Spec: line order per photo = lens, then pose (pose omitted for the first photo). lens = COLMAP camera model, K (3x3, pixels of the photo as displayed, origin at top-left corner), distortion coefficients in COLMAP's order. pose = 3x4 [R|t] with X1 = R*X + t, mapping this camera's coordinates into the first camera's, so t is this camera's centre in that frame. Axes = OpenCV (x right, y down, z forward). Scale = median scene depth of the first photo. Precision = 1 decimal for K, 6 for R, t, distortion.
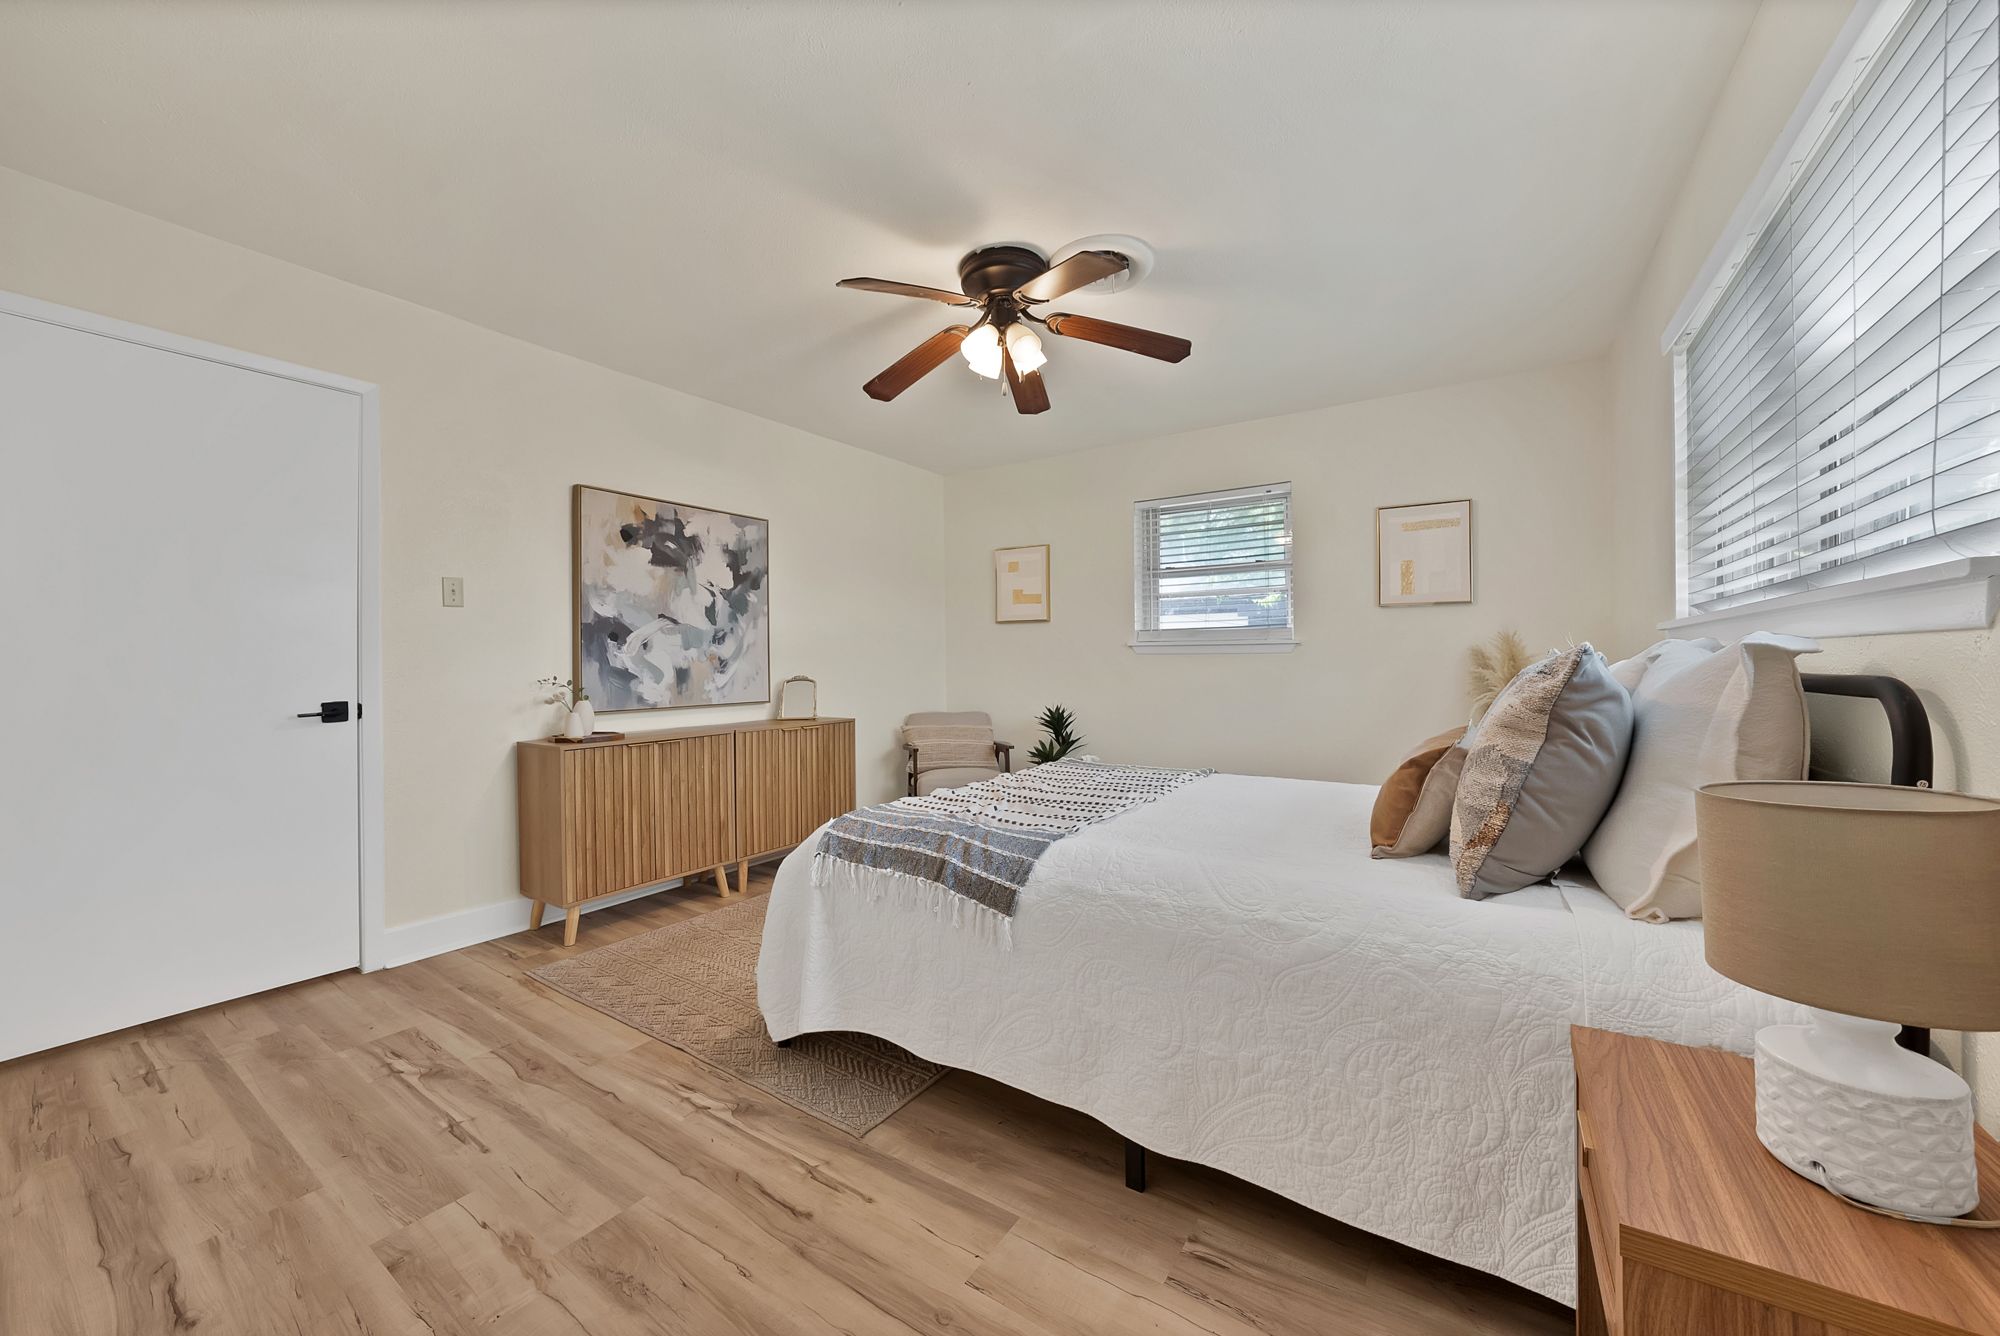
lens RADIAL K [[714.8, 0, 992.0], [0, 714.8, 648.4], [0, 0, 1]] dist [-0.032031, 0.006150]
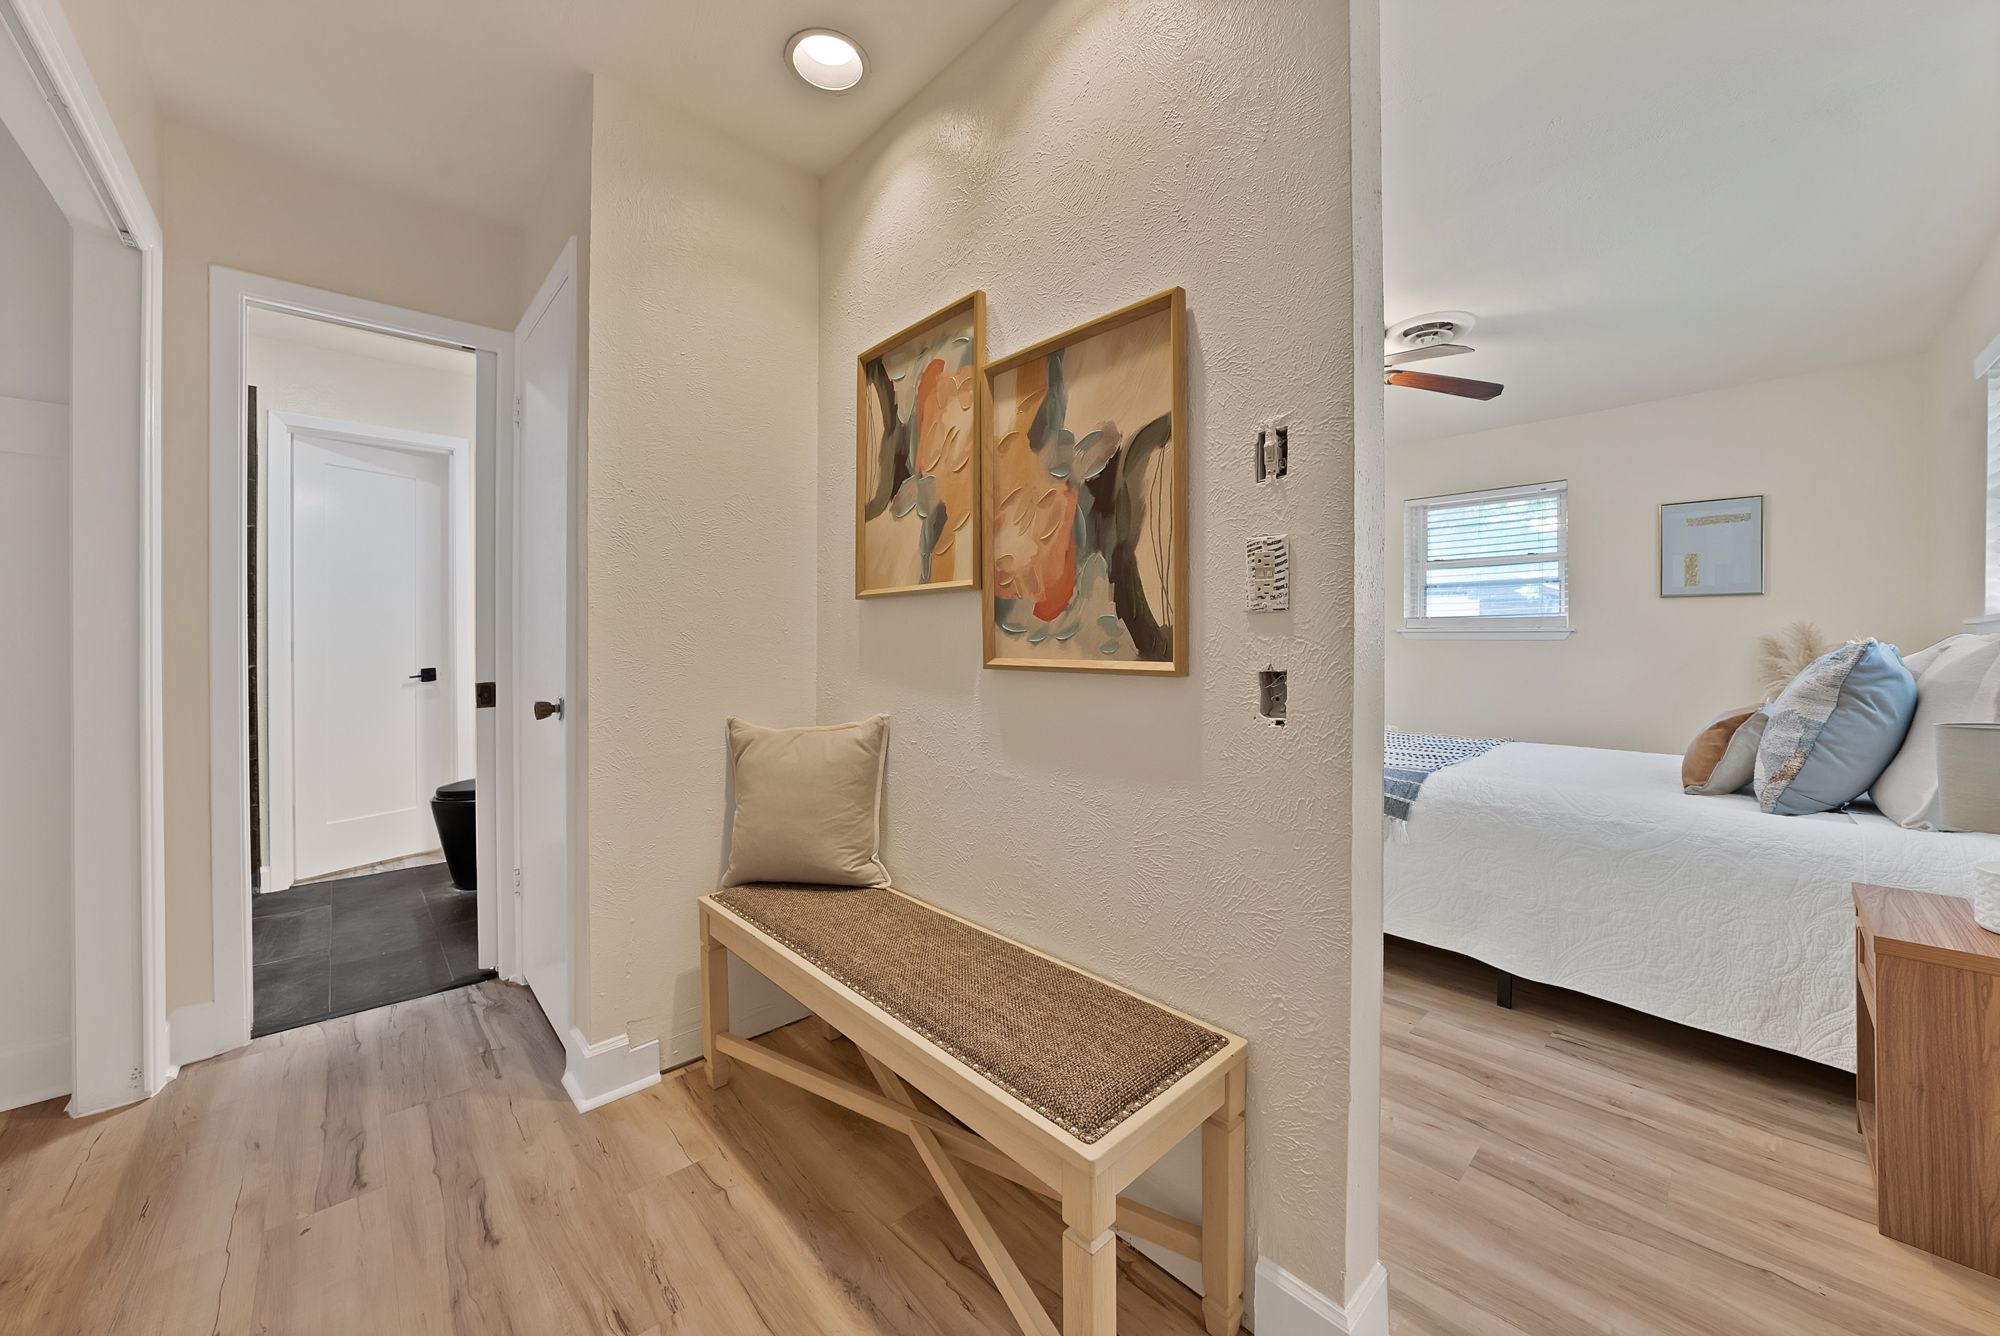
lens RADIAL K [[744.2, 0, 999.2], [0, 744.2, 630.4], [0, 0, 1]] dist [-0.041405, 0.008741]
pose [[0.978091, 0.007501, -0.208040, -0.540622], [-0.007254, 0.999972, 0.001946, -0.011847], [0.208049, -0.000394, 0.978118, -0.728117]]
